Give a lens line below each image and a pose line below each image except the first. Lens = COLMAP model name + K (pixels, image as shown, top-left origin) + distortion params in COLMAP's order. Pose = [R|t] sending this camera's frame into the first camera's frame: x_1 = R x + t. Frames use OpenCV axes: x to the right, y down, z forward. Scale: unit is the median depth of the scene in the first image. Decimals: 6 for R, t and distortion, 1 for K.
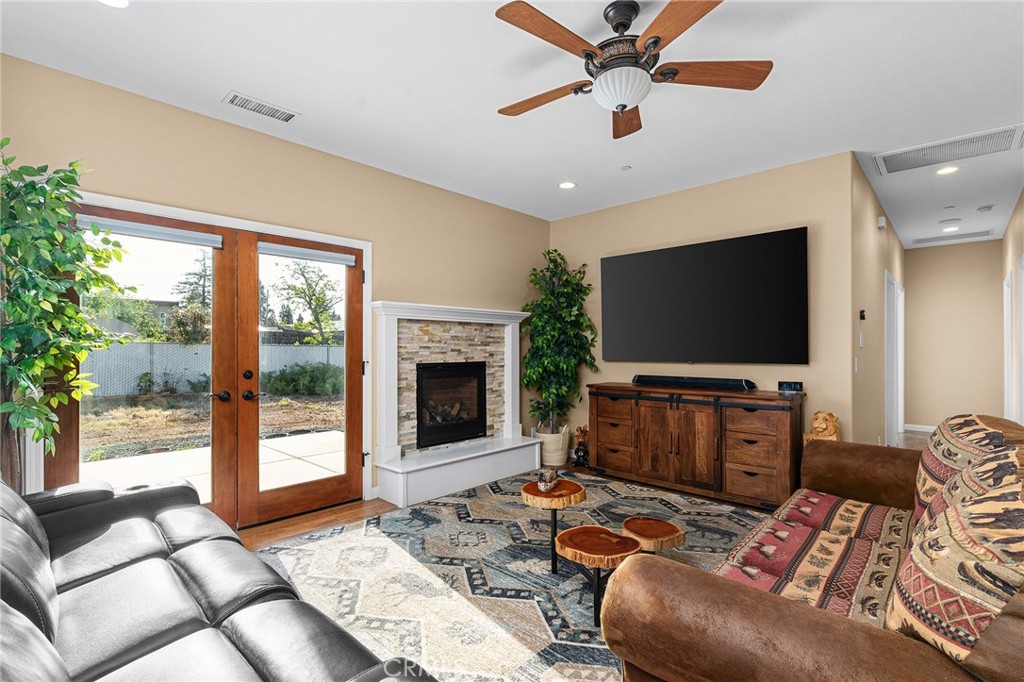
lens RADIAL K [[454.3, 0, 514.9], [0, 454.3, 345.7], [0, 0, 1]] dist [-0.003092, -0.000999]
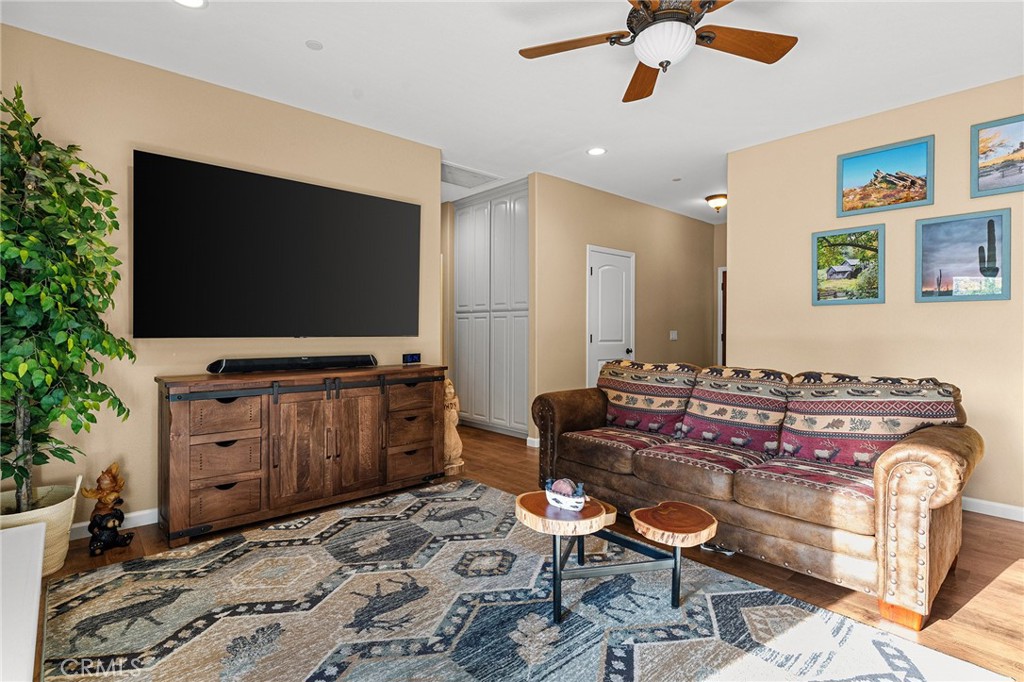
lens RADIAL K [[498.5, 0, 505.5], [0, 498.5, 334.5], [0, 0, 1]] dist [-0.002333, -0.000272]
pose [[0.105199, -0.006292, 0.994431, -0.477935], [-0.008658, 0.999936, 0.007242, 0.027232], [-0.994414, -0.009371, 0.105137, 0.680897]]
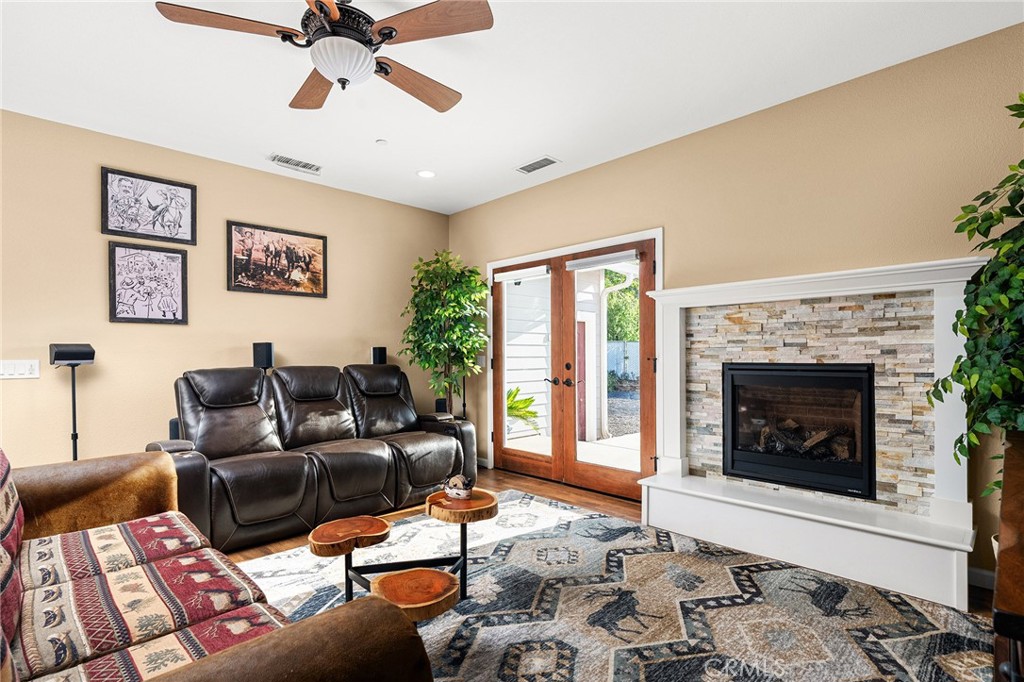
lens RADIAL K [[498.5, 0, 535.2], [0, 498.5, 355.7], [0, 0, 1]] dist [-0.002333, -0.000272]
pose [[-0.005352, 0.001084, -0.999985, 0.703789], [0.011055, 0.999938, 0.001025, 0.025765], [0.999925, -0.011049, -0.005364, 0.778893]]
